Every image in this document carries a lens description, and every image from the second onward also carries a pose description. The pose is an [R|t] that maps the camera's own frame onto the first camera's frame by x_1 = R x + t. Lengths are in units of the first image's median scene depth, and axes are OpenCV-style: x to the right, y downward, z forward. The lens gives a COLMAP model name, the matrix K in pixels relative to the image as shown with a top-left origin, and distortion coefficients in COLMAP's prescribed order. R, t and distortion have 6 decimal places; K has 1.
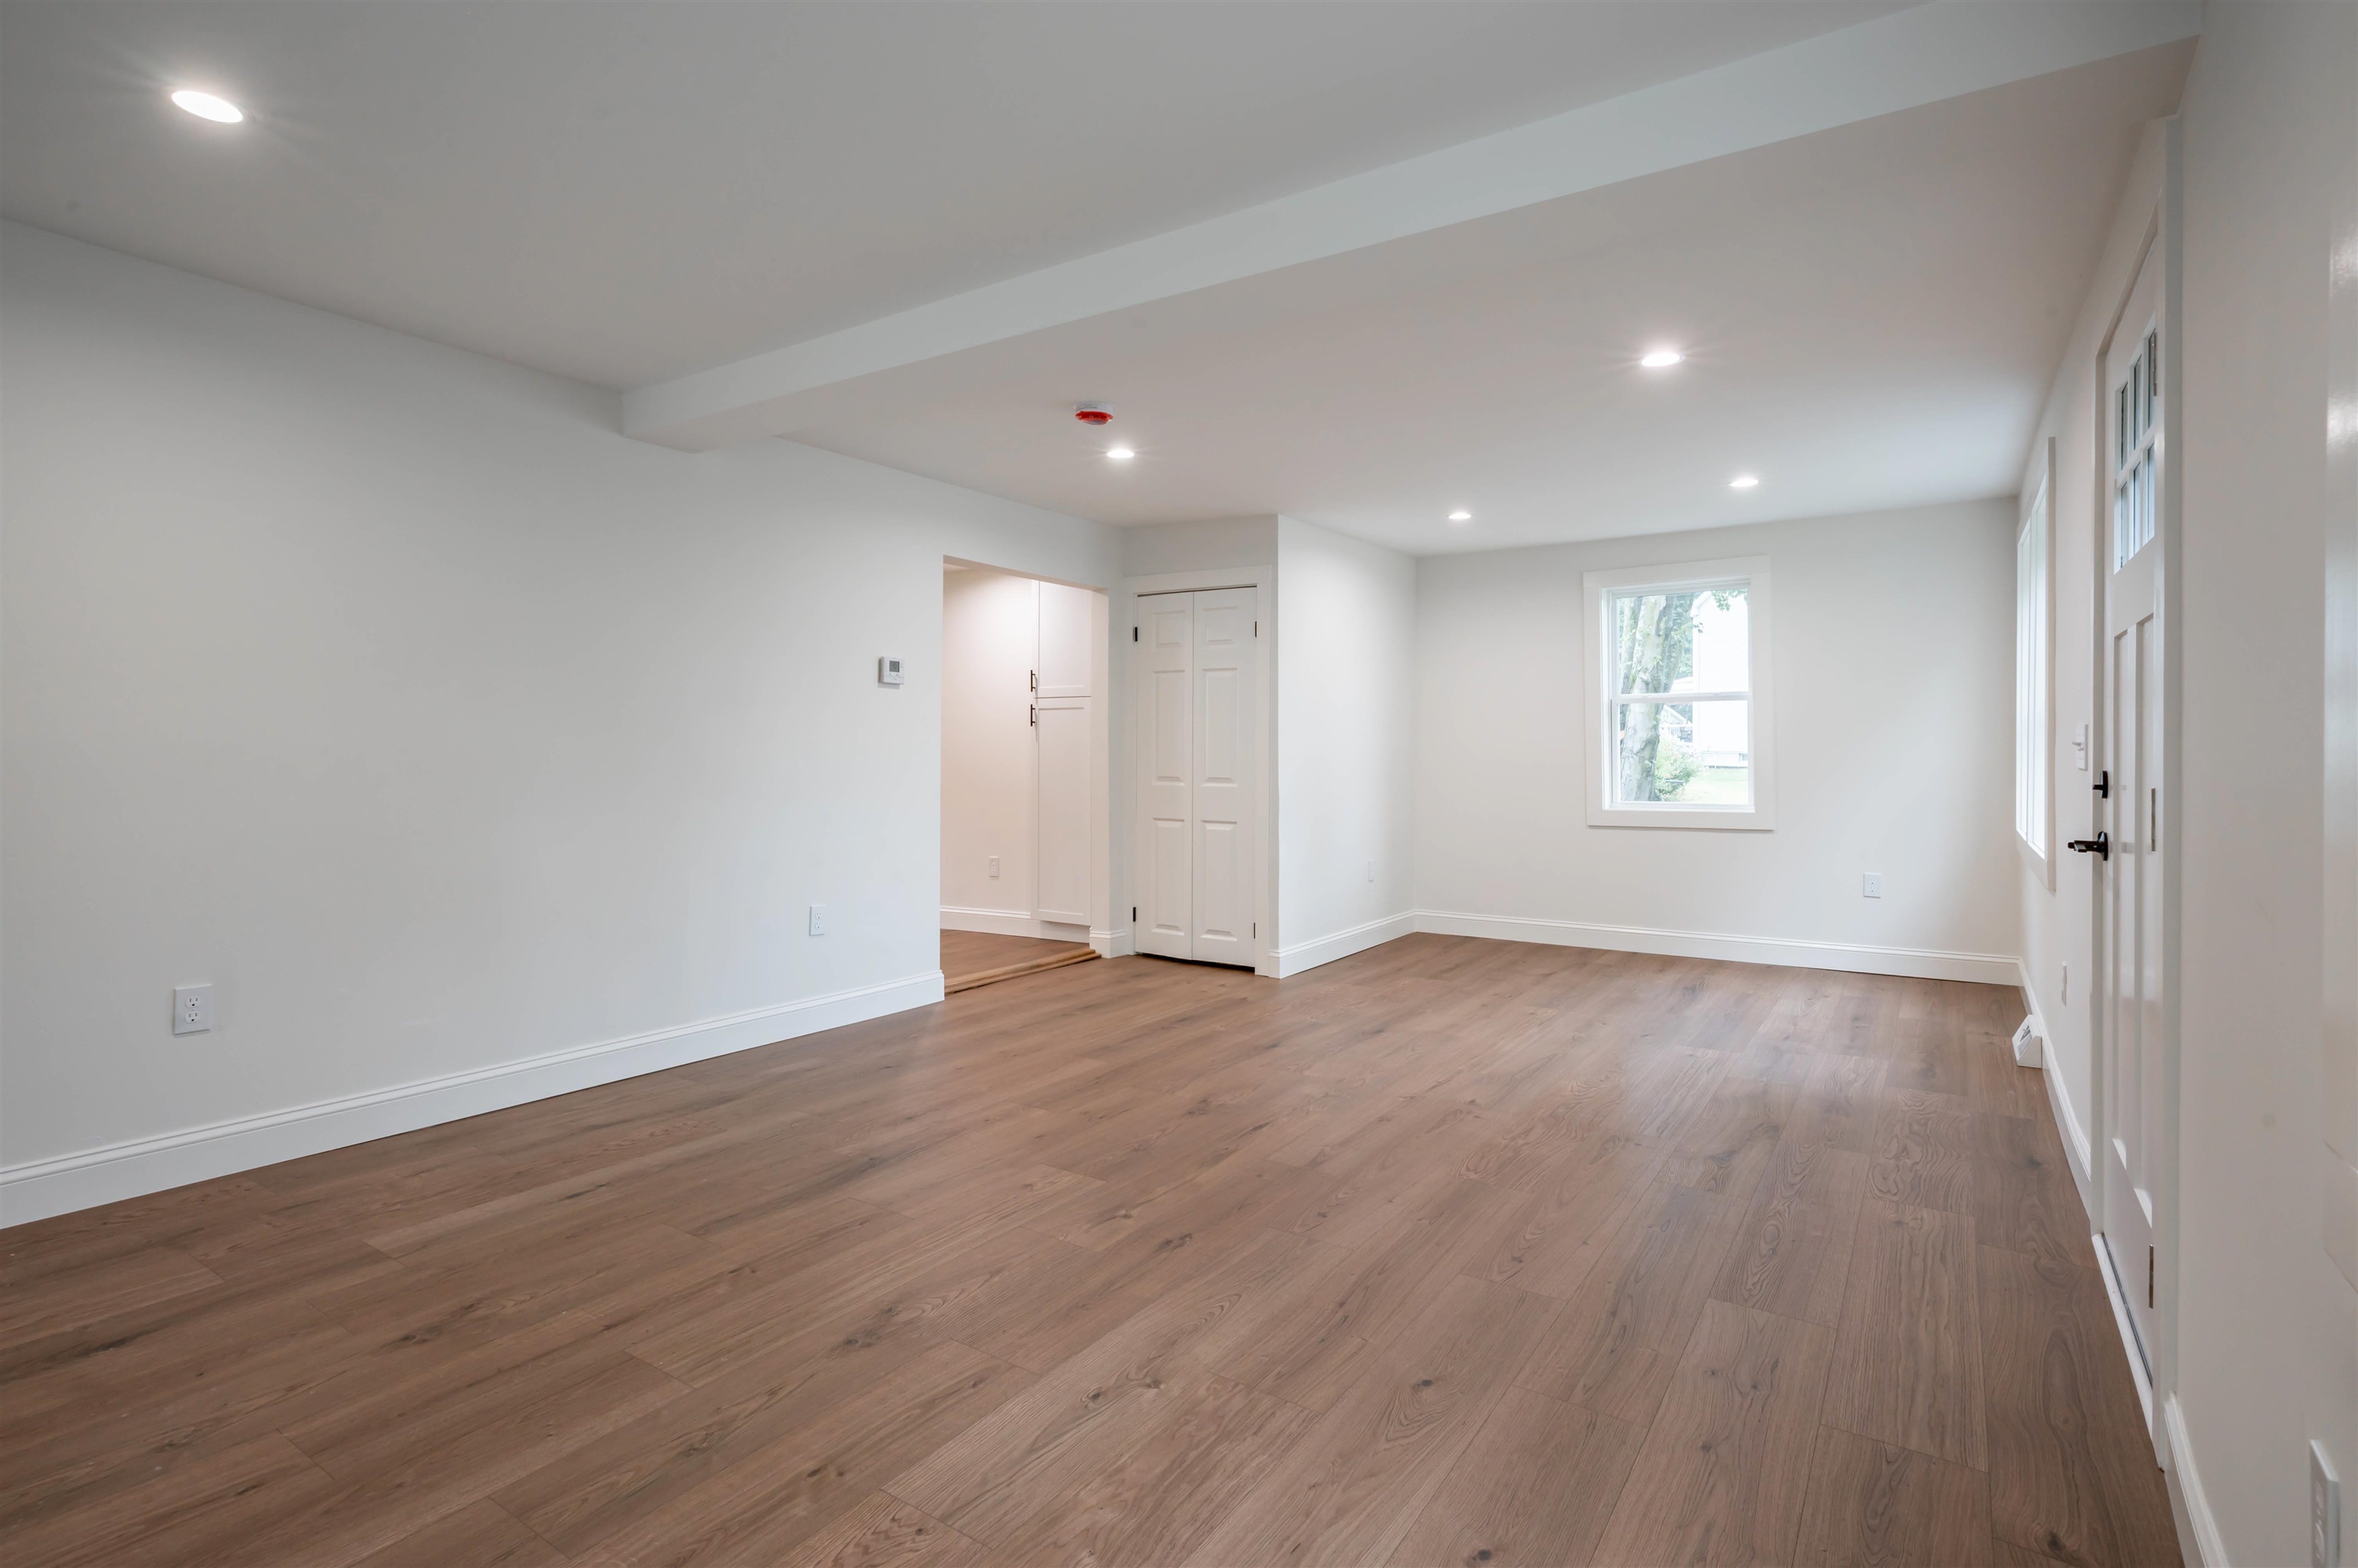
lens RADIAL K [[1153.3, 0, 1156.0], [0, 1153.3, 769.5], [0, 0, 1]] dist [-0.002116, 0.002099]
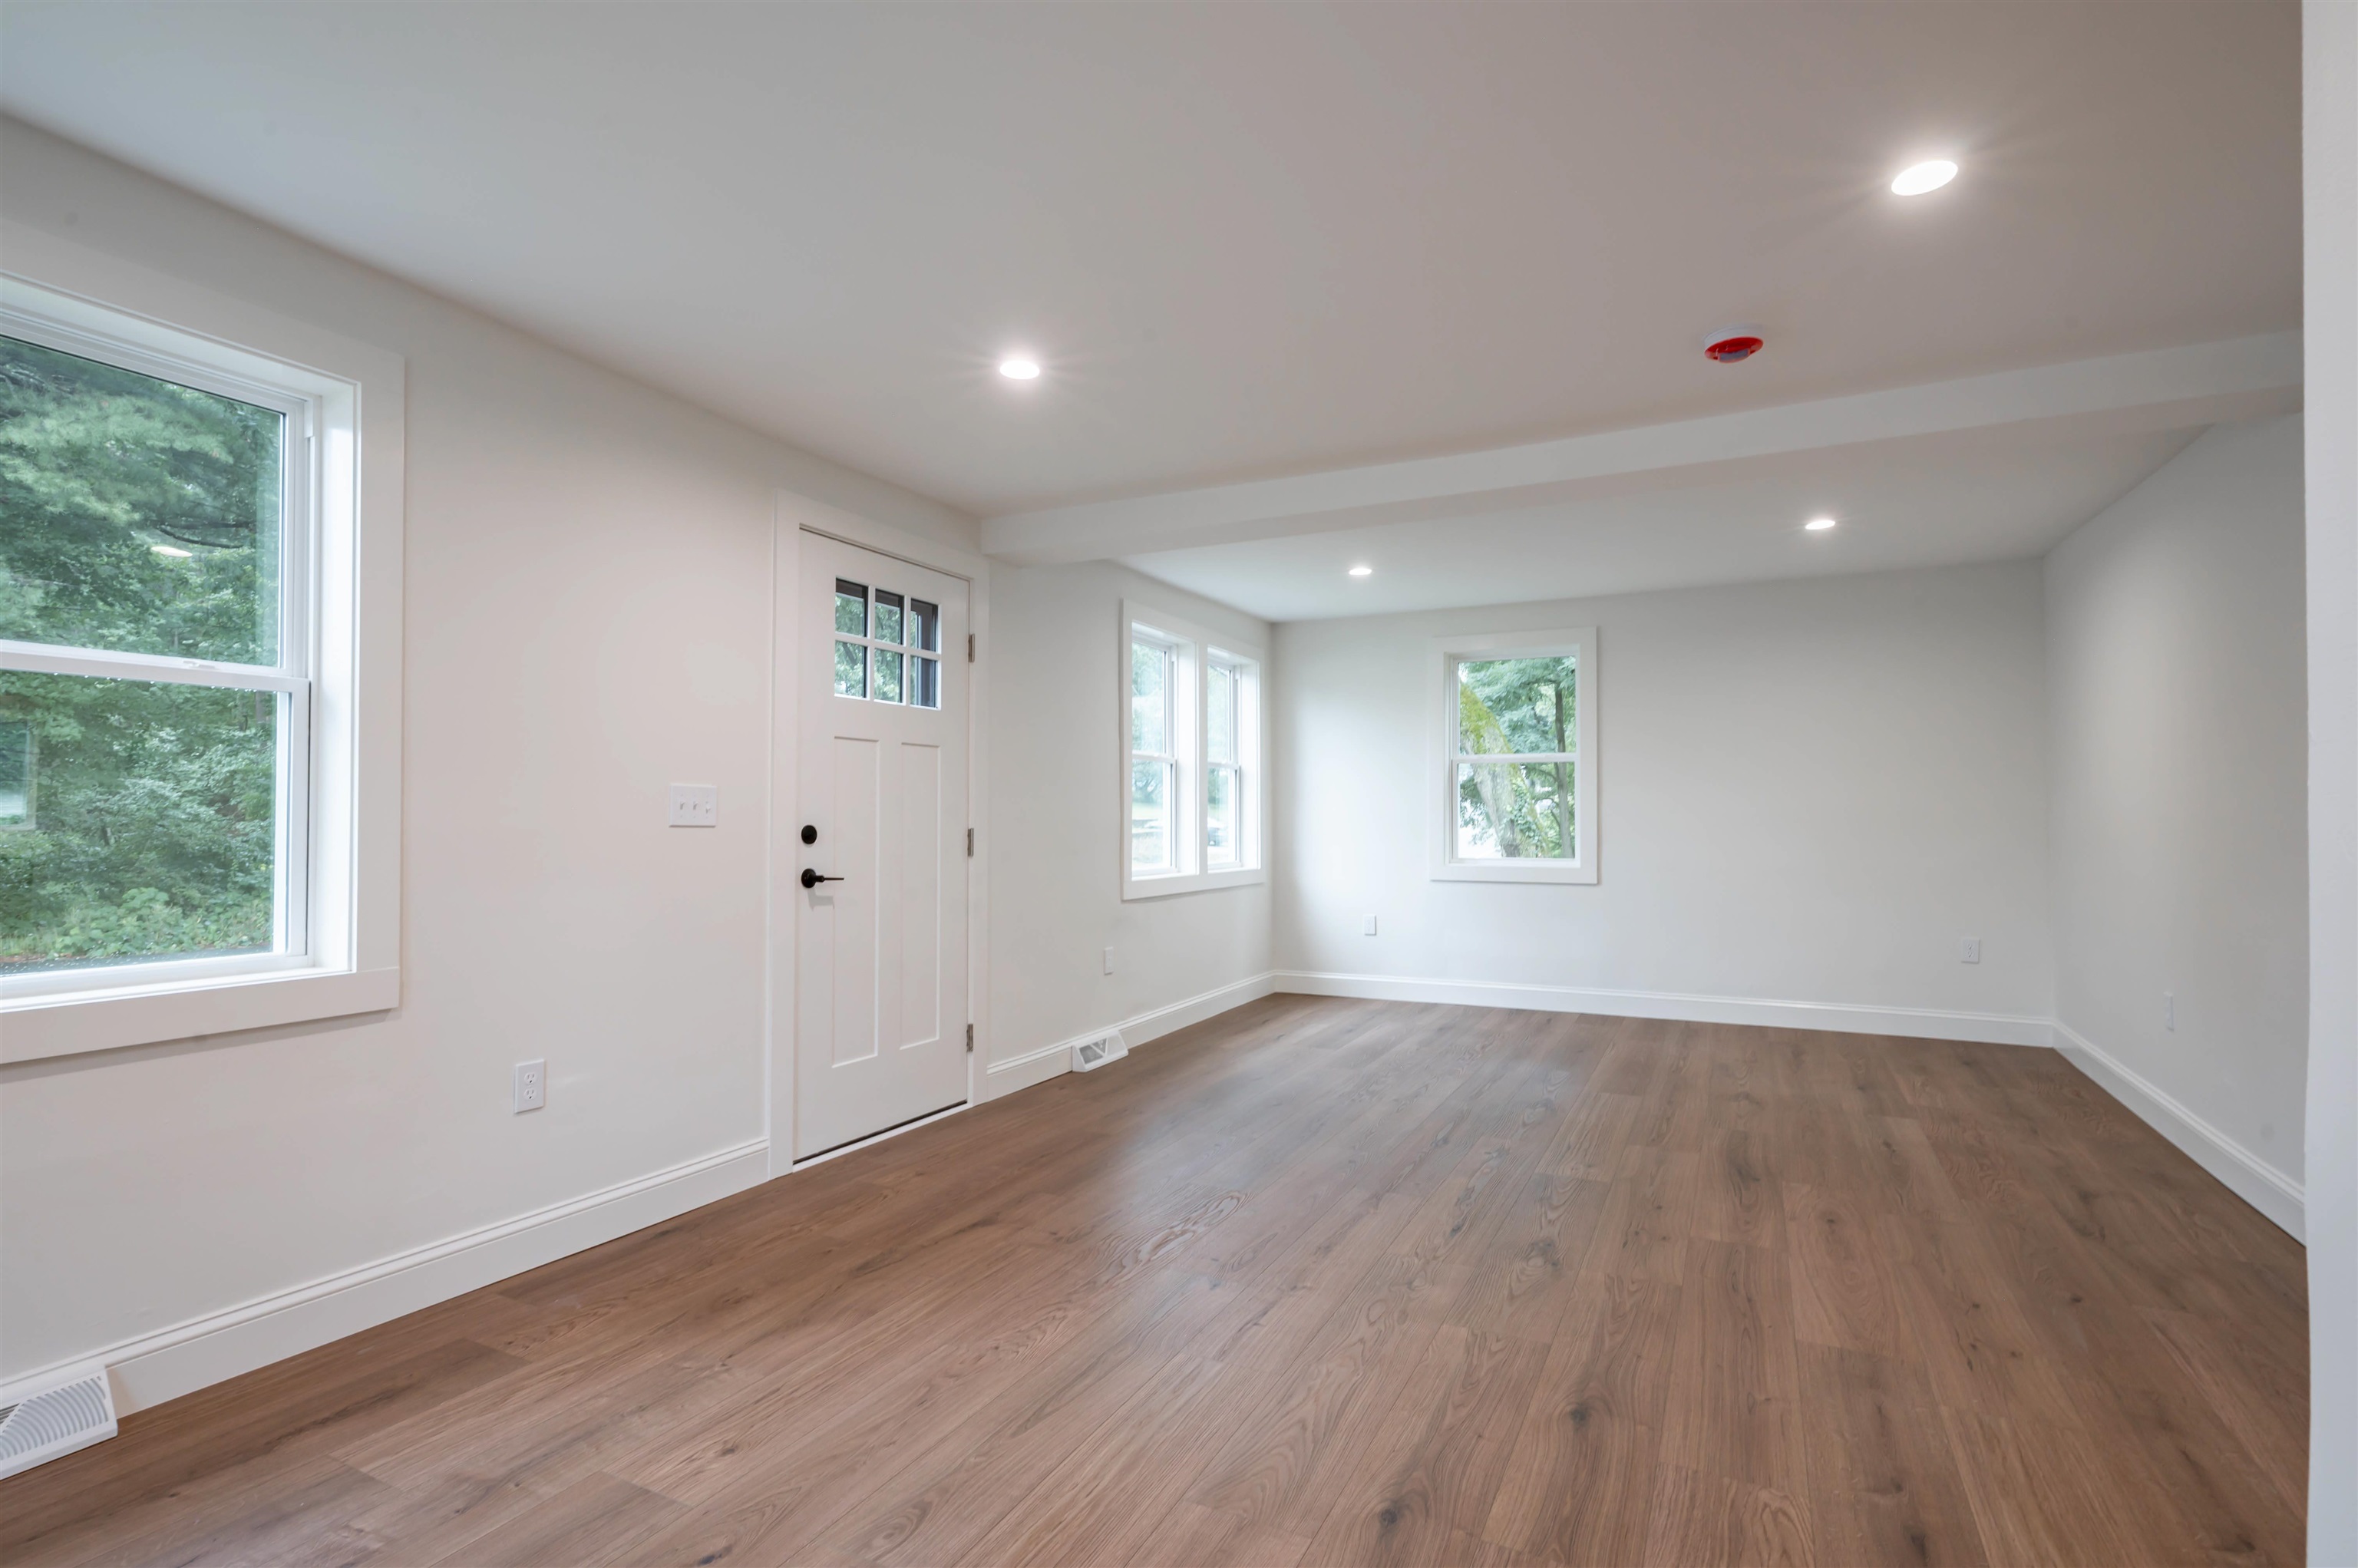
lens RADIAL K [[1153.3, 0, 1180.7], [0, 1153.3, 797.0], [0, 0, 1]] dist [-0.002116, 0.002099]
pose [[-0.989202, -0.007441, -0.146372, 0.503558], [-0.007569, 0.999971, 0.000323, -0.032871], [0.146365, 0.001427, -0.989230, 2.142774]]
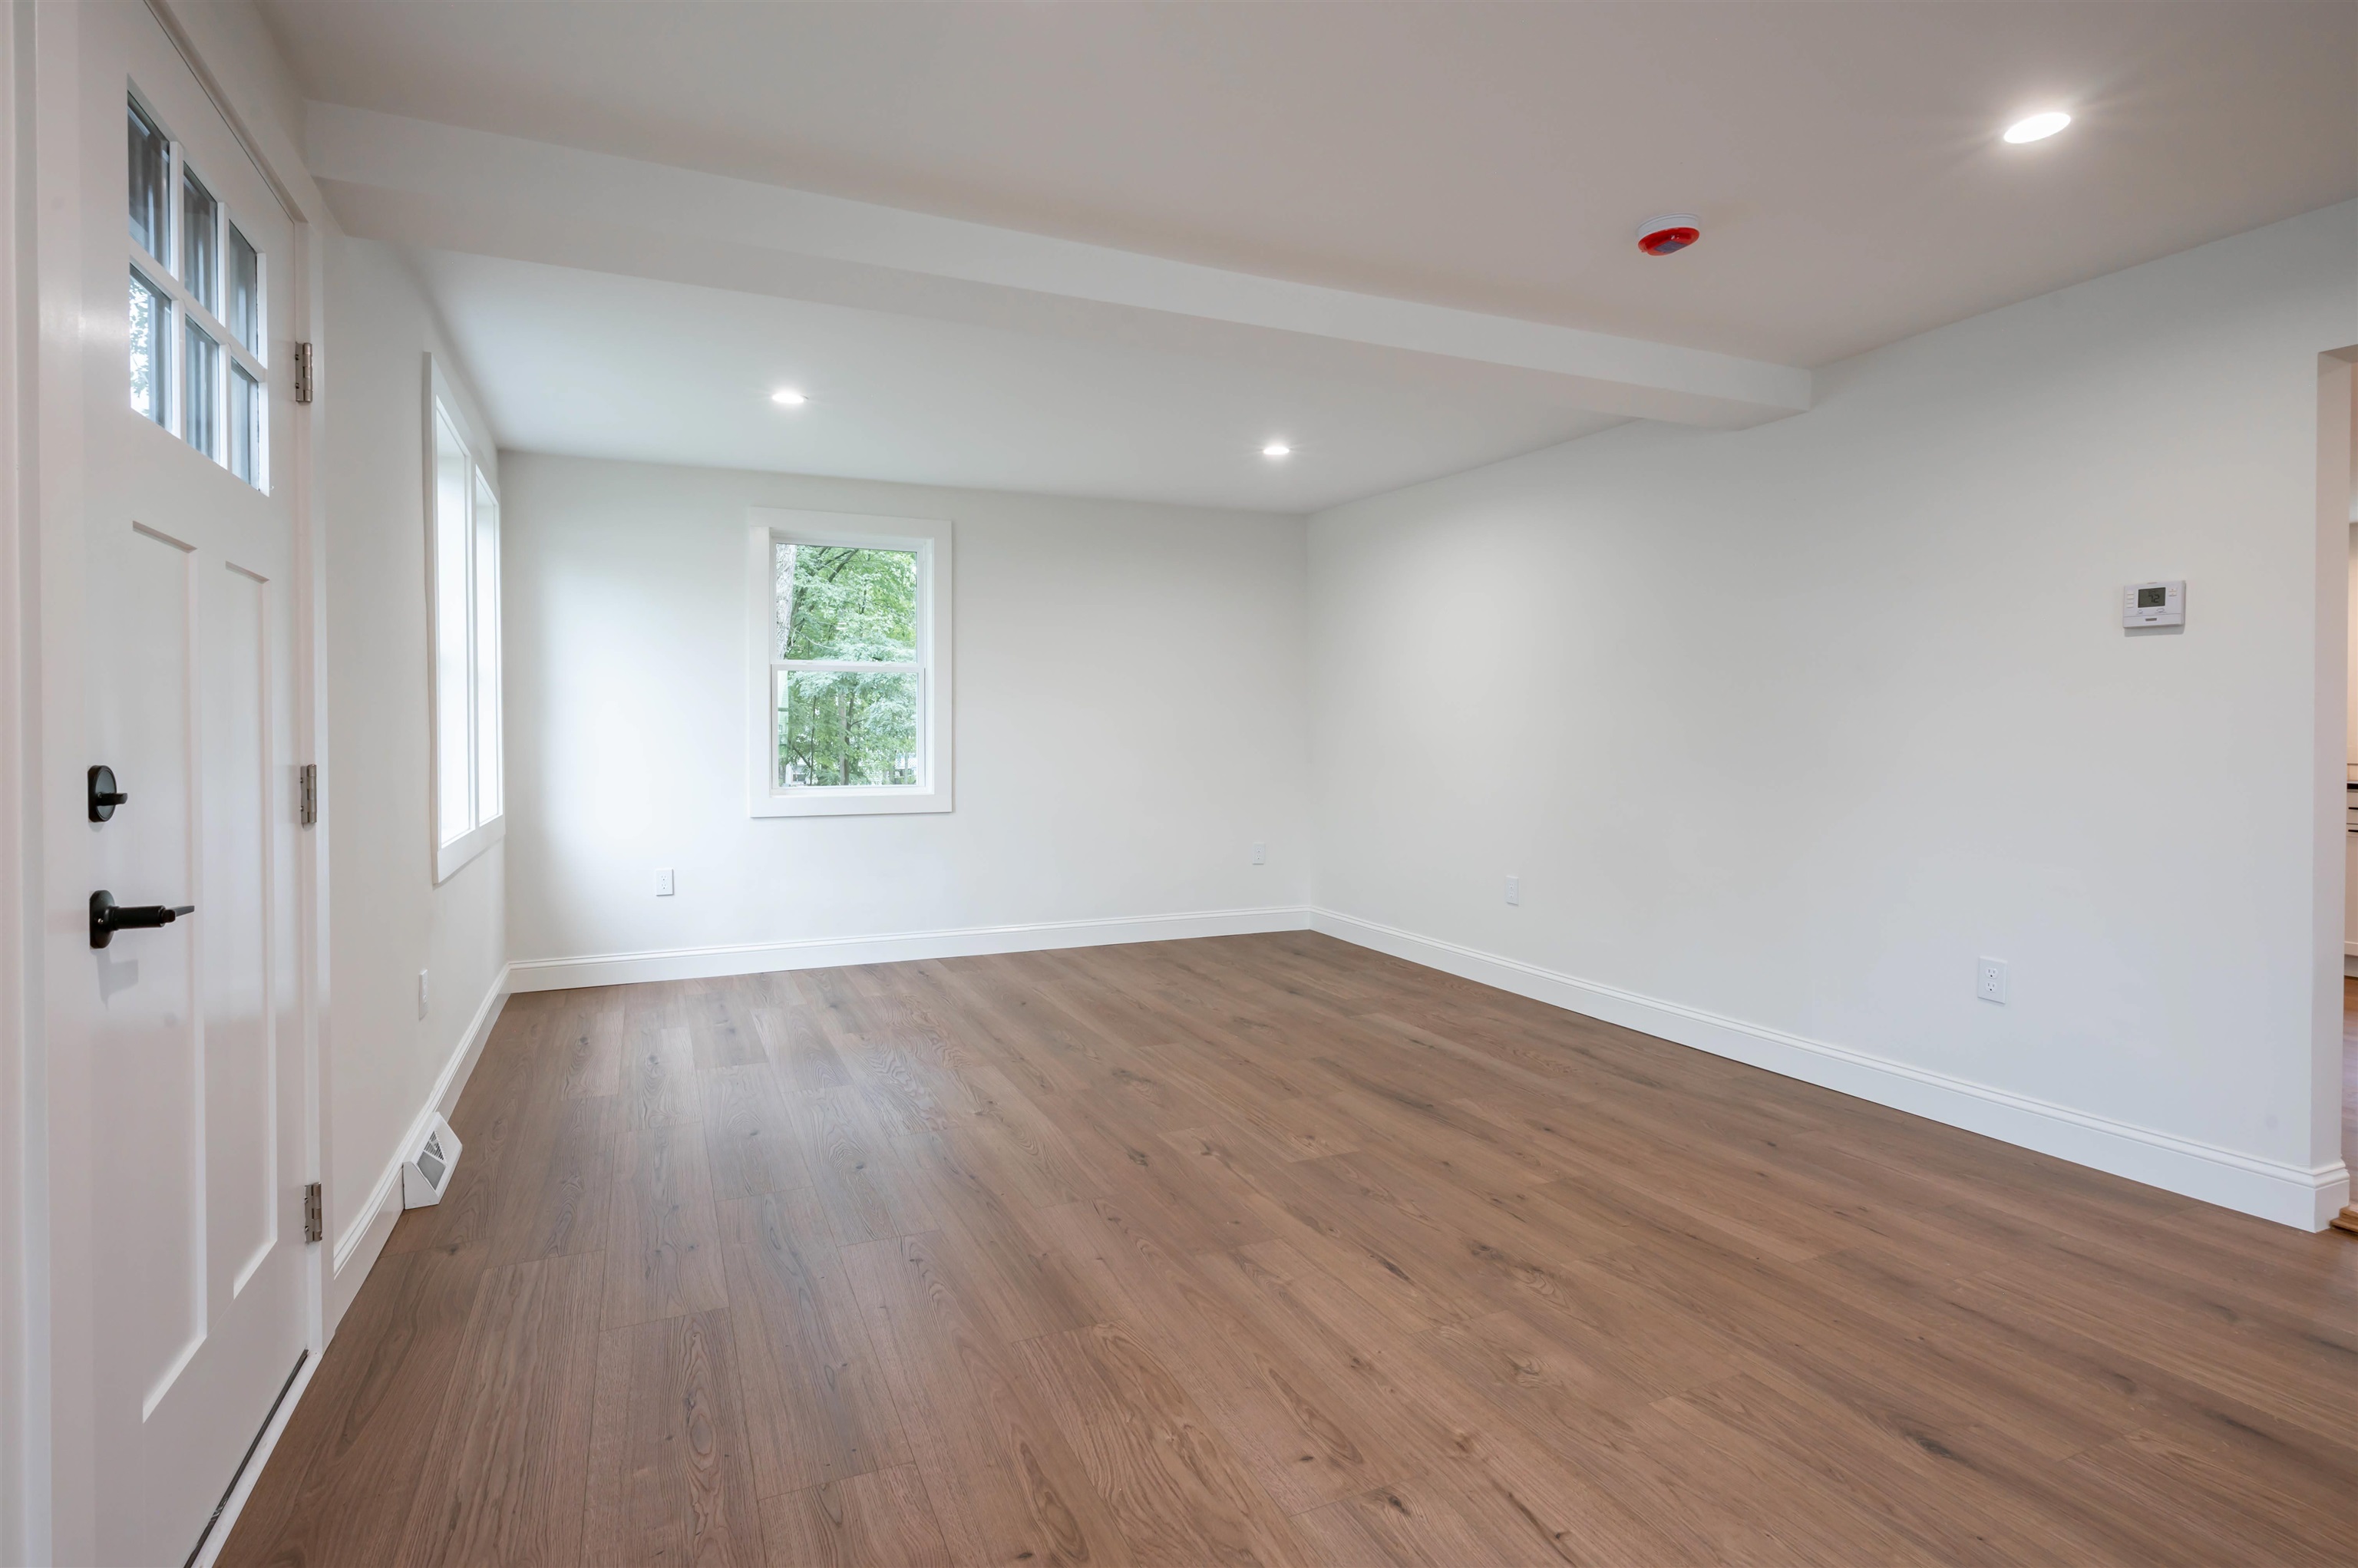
lens RADIAL K [[1153.3, 0, 1165.3], [0, 1153.3, 761.5], [0, 0, 1]] dist [-0.002116, 0.002099]
pose [[-0.518139, 0.014769, -0.855169, 0.875473], [-0.018276, 0.999431, 0.028333, -0.020617], [0.855101, 0.030309, -0.517574, 1.422190]]
